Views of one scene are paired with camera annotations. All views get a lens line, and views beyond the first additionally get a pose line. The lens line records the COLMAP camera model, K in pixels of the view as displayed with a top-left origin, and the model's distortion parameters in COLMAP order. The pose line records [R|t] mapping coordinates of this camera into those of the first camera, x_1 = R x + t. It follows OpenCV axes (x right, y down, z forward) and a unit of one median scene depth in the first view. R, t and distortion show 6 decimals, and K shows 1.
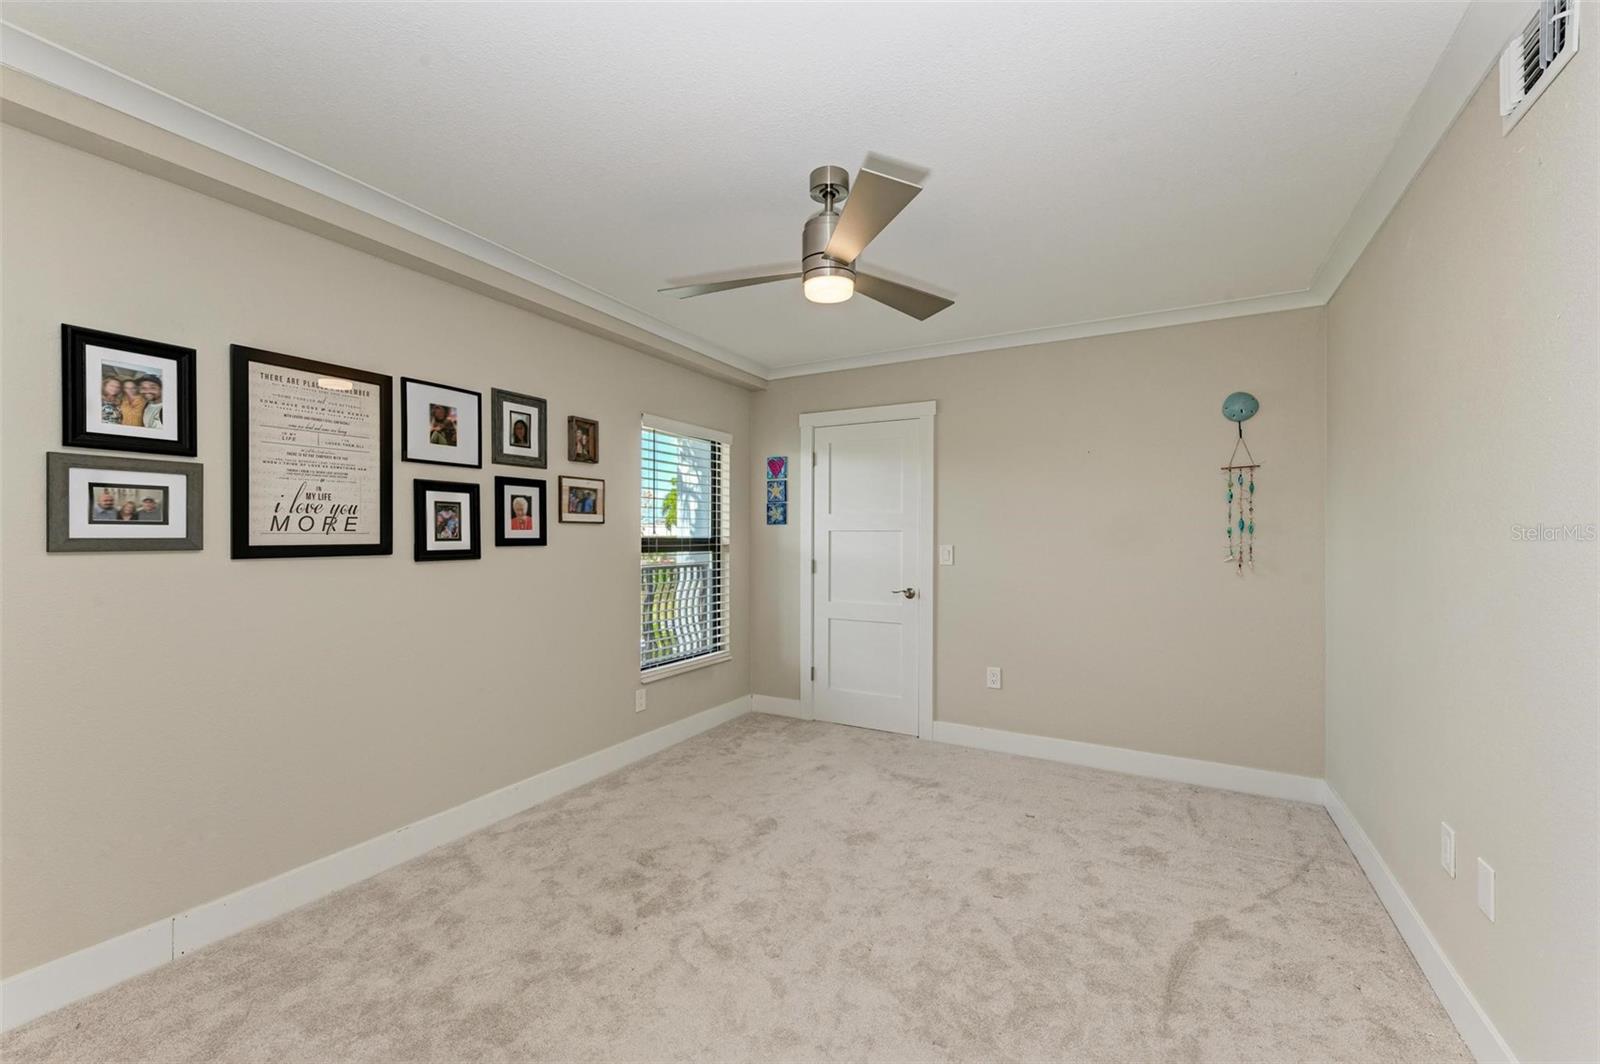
lens RADIAL K [[643.4, 0, 800.0], [0, 643.4, 532.0], [0, 0, 1]] dist [-0.000668, -0.000148]
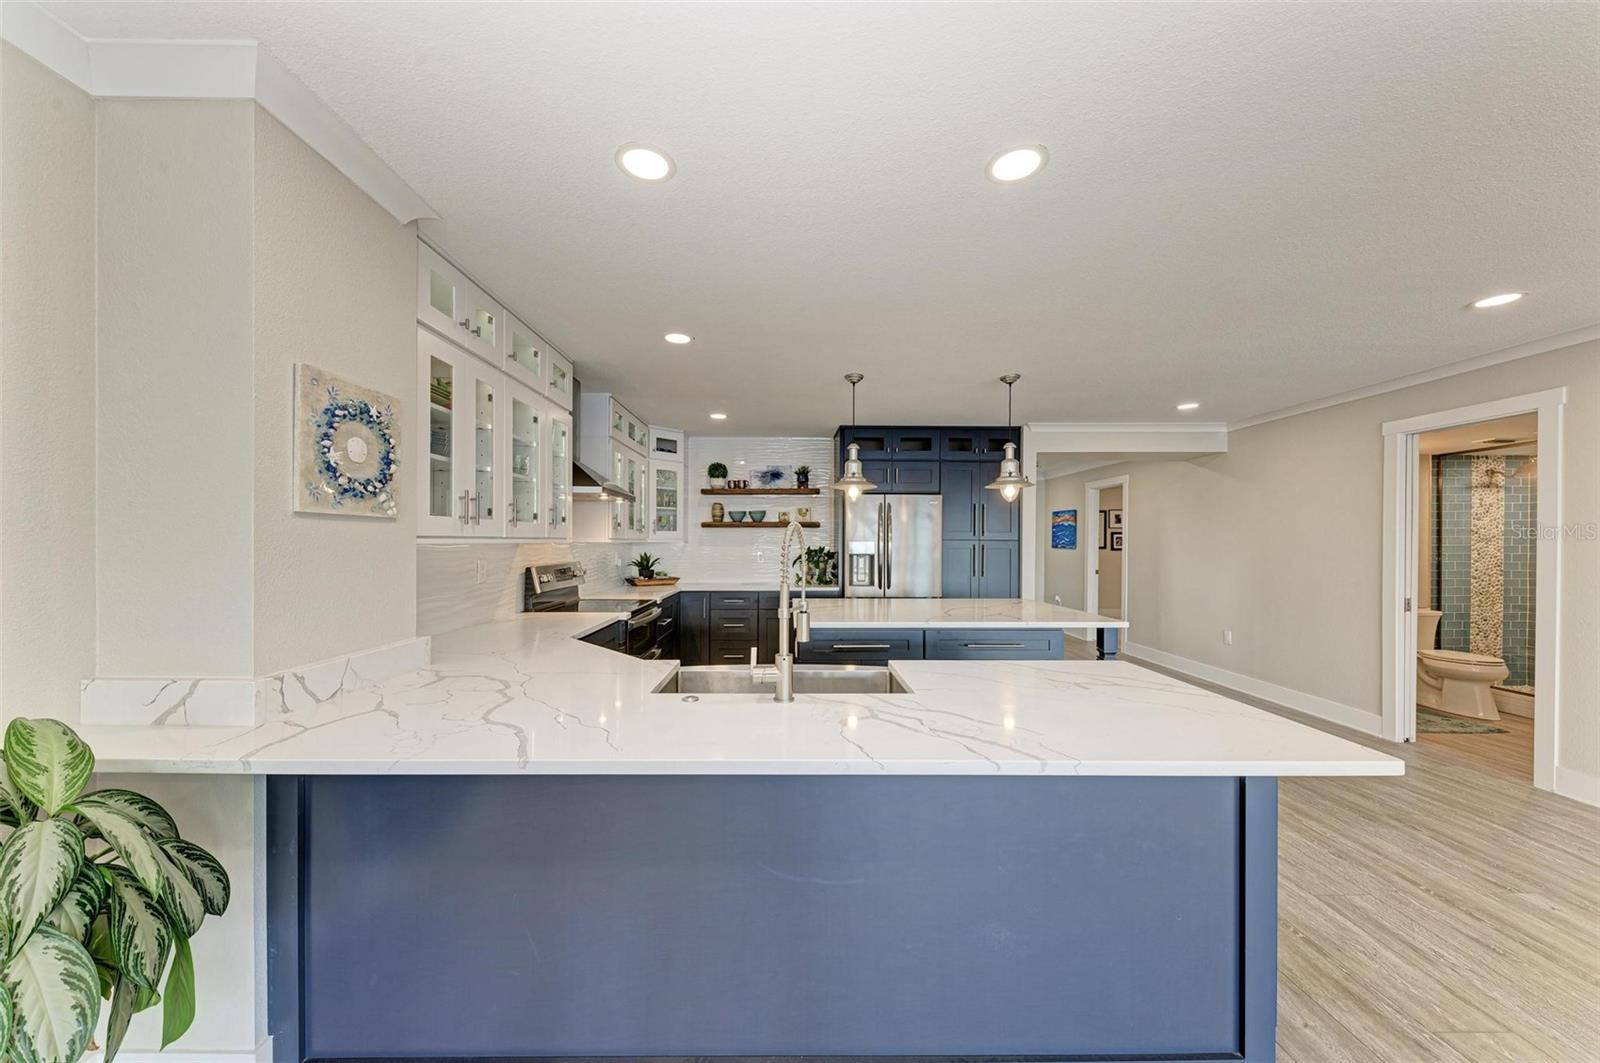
lens RADIAL K [[569.9, 0, 795.3], [0, 569.9, 539.8], [0, 0, 1]] dist [0.017314, -0.005065]
pose [[0.511773, 0.001643, -0.859119, 1.445631], [-0.000083, 0.999998, 0.001863, -0.030816], [0.859120, -0.000882, 0.511773, -2.490994]]
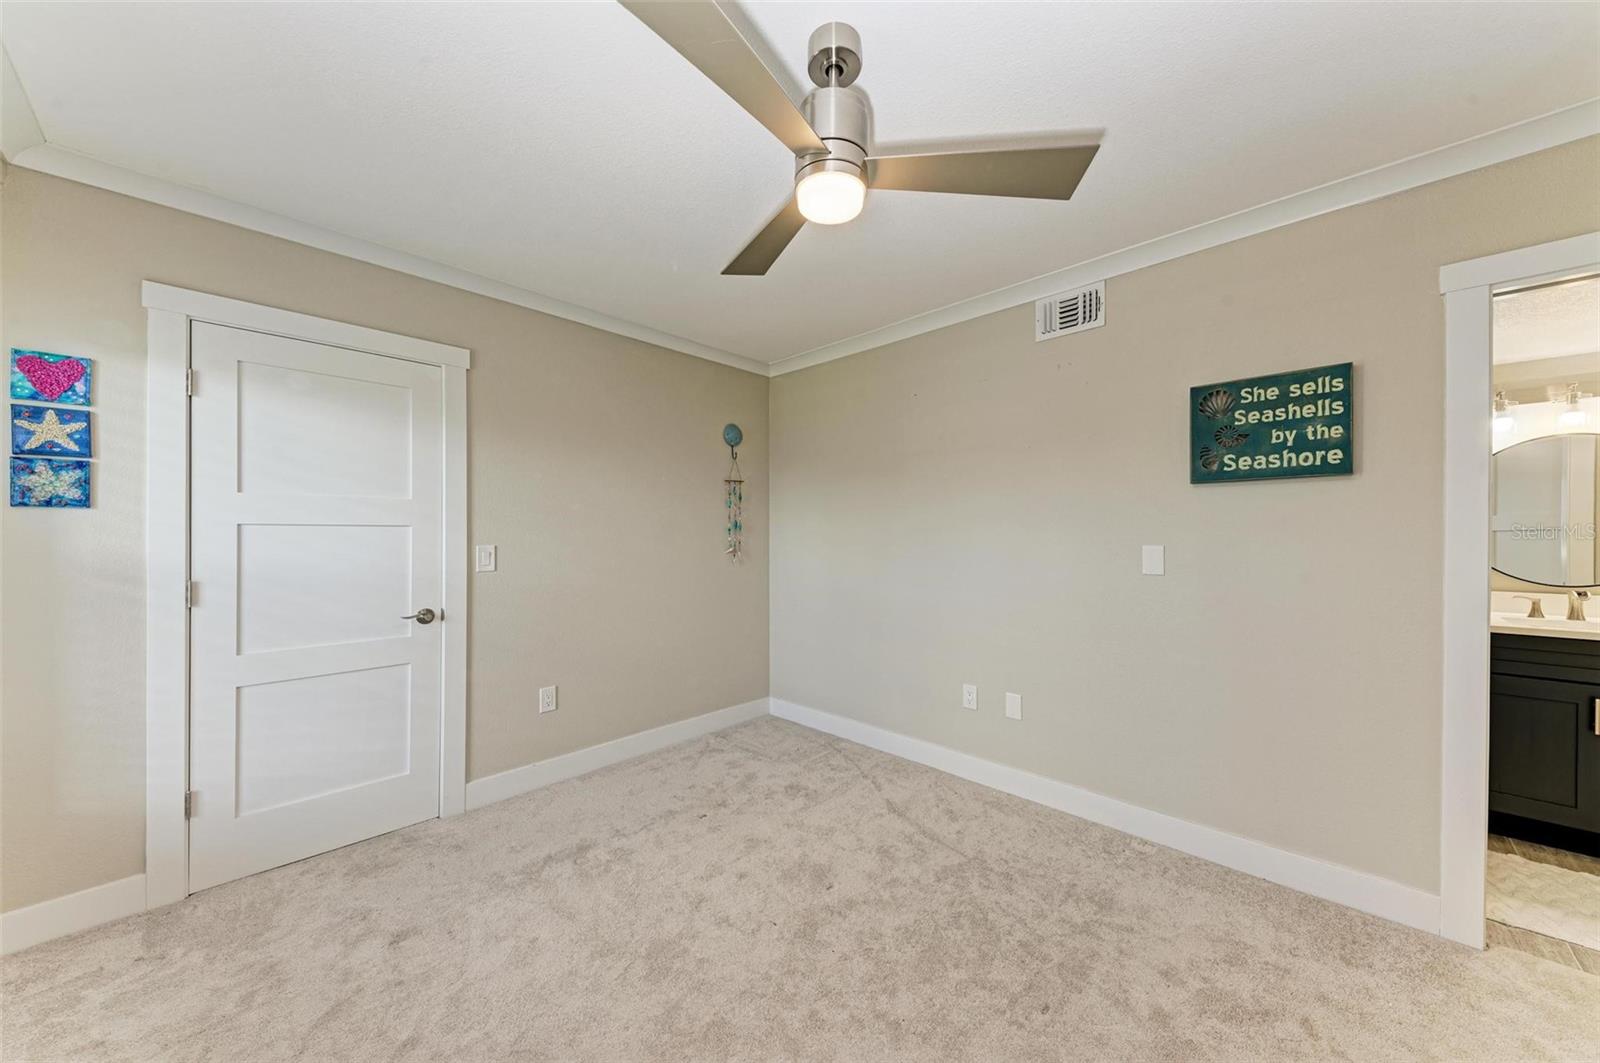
lens RADIAL K [[553.0, 0, 800.0], [0, 553.0, 531.5], [0, 0, 1]] dist [0.000124, -0.000099]
pose [[0.245992, 0.000697, 0.969272, -0.420721], [-0.005952, 0.999982, 0.000791, 0.001755], [-0.969254, -0.005963, 0.245992, 0.634371]]
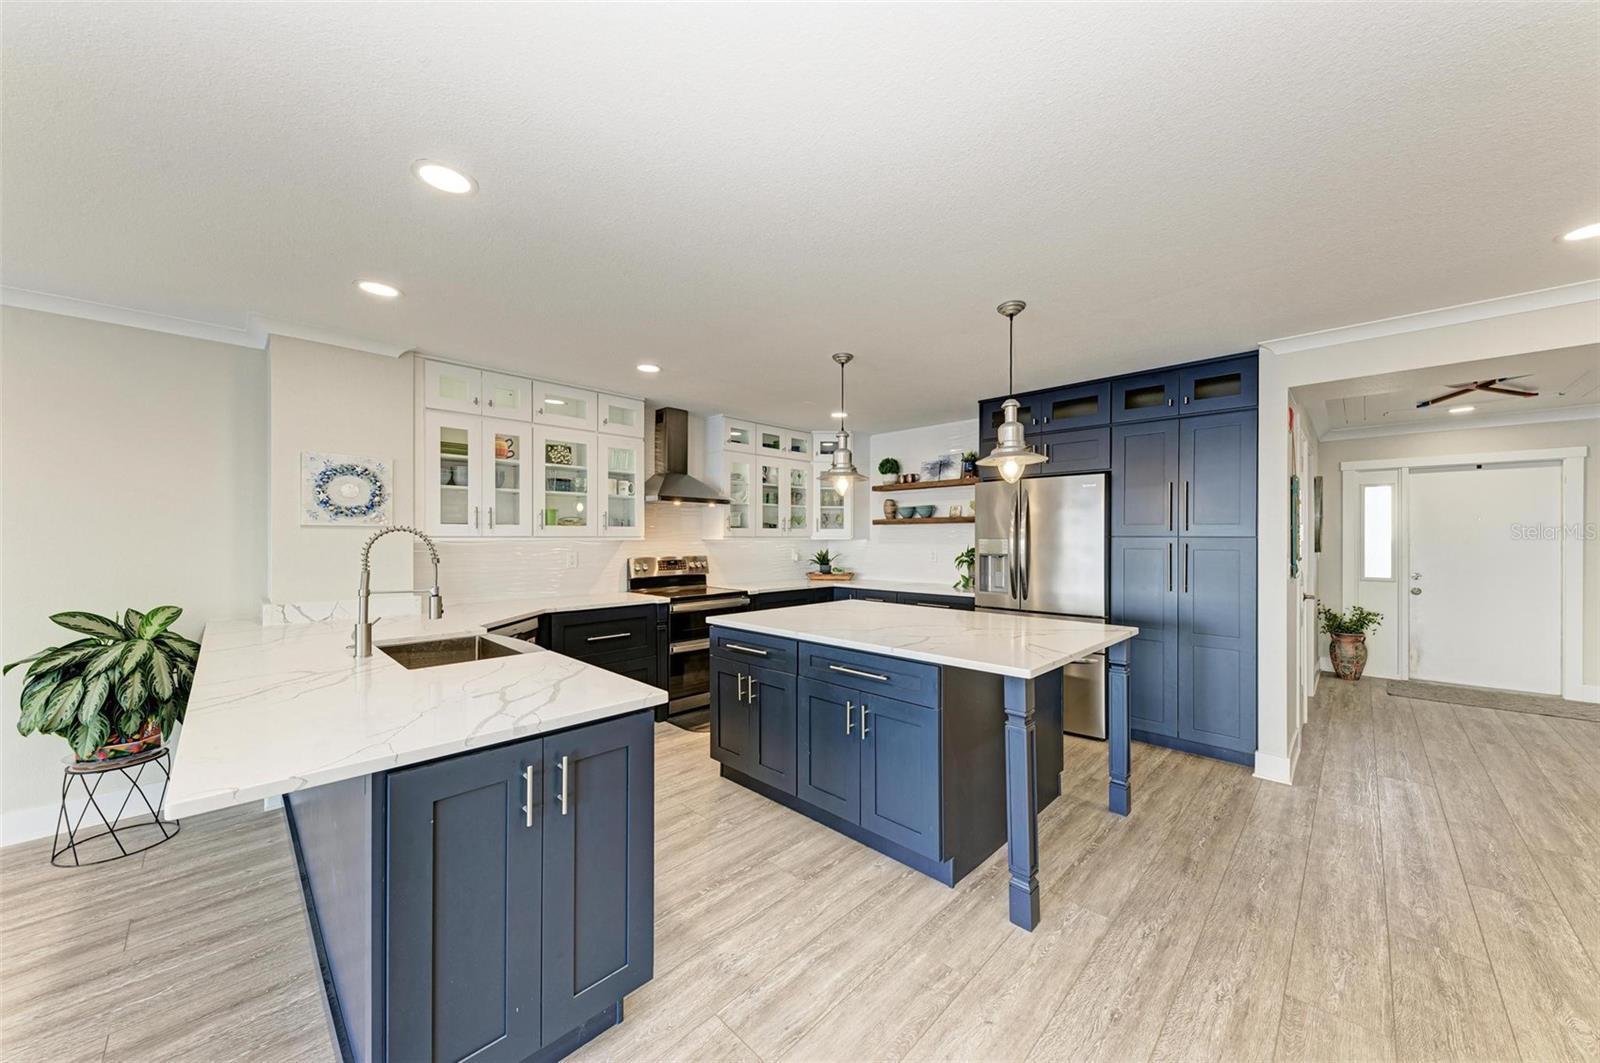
lens RADIAL K [[569.2, 0, 800.0], [0, 569.2, 531.5], [0, 0, 1]] dist [0.031480, -0.008422]
pose [[-0.250096, -0.008128, -0.968187, 1.552318], [0.004659, 0.999943, -0.009598, -0.029467], [0.968210, -0.006911, -0.250044, -1.518758]]
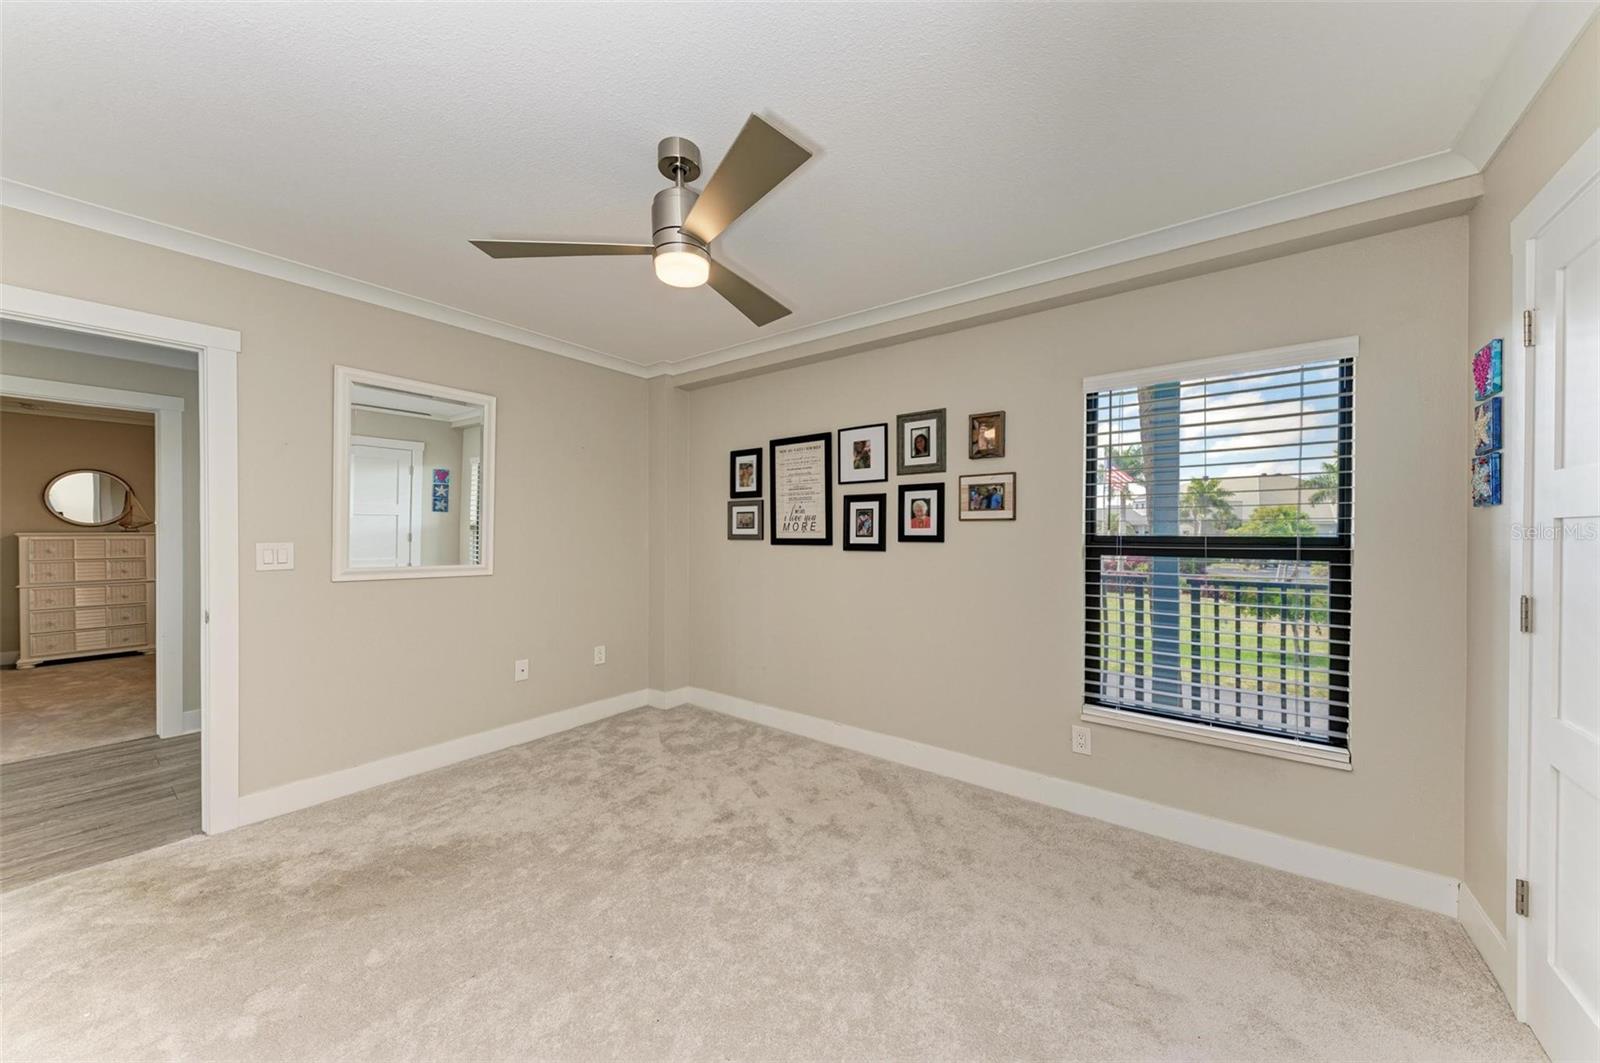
lens RADIAL K [[569.2, 0, 800.0], [0, 569.2, 531.5], [0, 0, 1]] dist [0.031480, -0.008422]
pose [[-0.145233, -0.008649, -0.989360, 0.621801], [0.003153, 0.999953, -0.009204, 0.011599], [0.989392, -0.004456, -0.145199, 0.933986]]
